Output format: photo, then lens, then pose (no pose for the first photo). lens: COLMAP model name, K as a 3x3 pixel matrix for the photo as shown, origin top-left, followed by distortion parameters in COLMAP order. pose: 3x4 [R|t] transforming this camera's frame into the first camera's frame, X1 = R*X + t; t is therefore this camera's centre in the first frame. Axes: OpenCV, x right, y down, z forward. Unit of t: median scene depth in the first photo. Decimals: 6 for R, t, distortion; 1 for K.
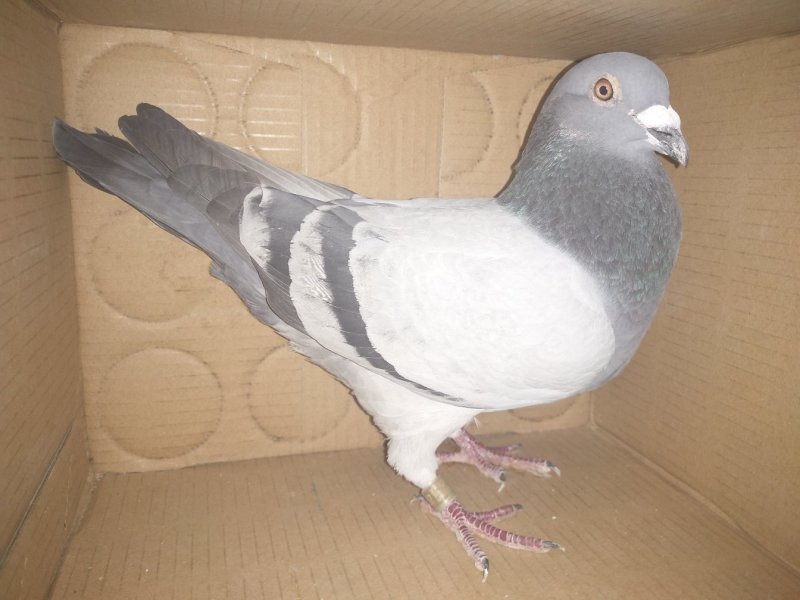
lens RADIAL K [[637.4, 0, 399.4], [0, 637.4, 297.4], [0, 0, 1]] dist [-0.045233, 0.070231]
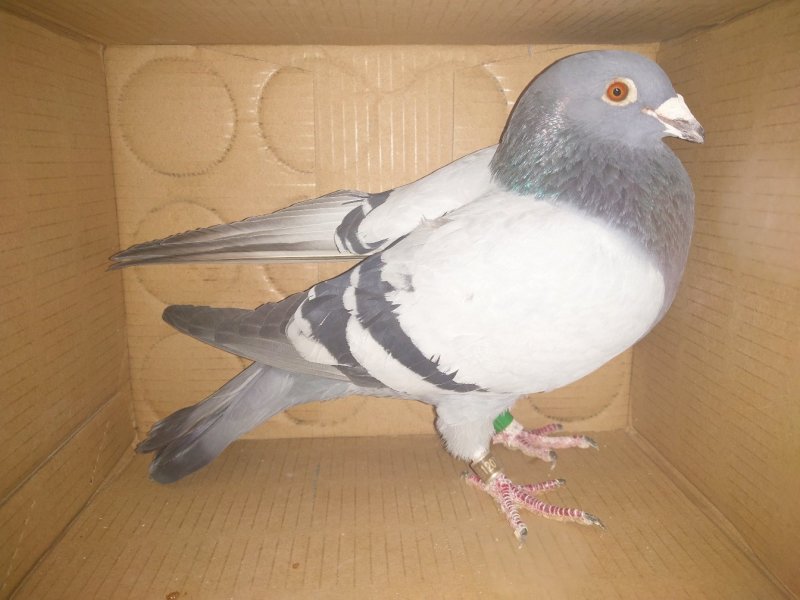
lens RADIAL K [[637.4, 0, 399.2], [0, 637.4, 296.1], [0, 0, 1]] dist [-0.045233, 0.070231]
pose [[0.972259, 0.016347, -0.233335, 0.231622], [-0.017140, 0.999852, -0.001373, 0.012947], [0.233278, 0.005335, 0.972396, 0.006229]]
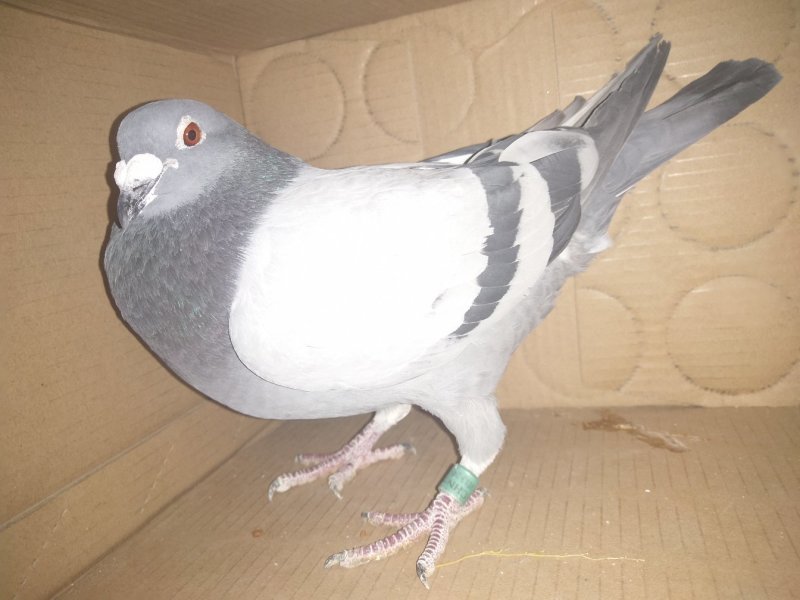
lens RADIAL K [[637.4, 0, 396.8], [0, 637.4, 296.3], [0, 0, 1]] dist [-0.045233, 0.070231]
pose [[0.808145, -0.035963, -0.587885, 0.428153], [0.033041, 0.999330, -0.015713, 0.083396], [0.588056, -0.006726, 0.808792, 0.116973]]
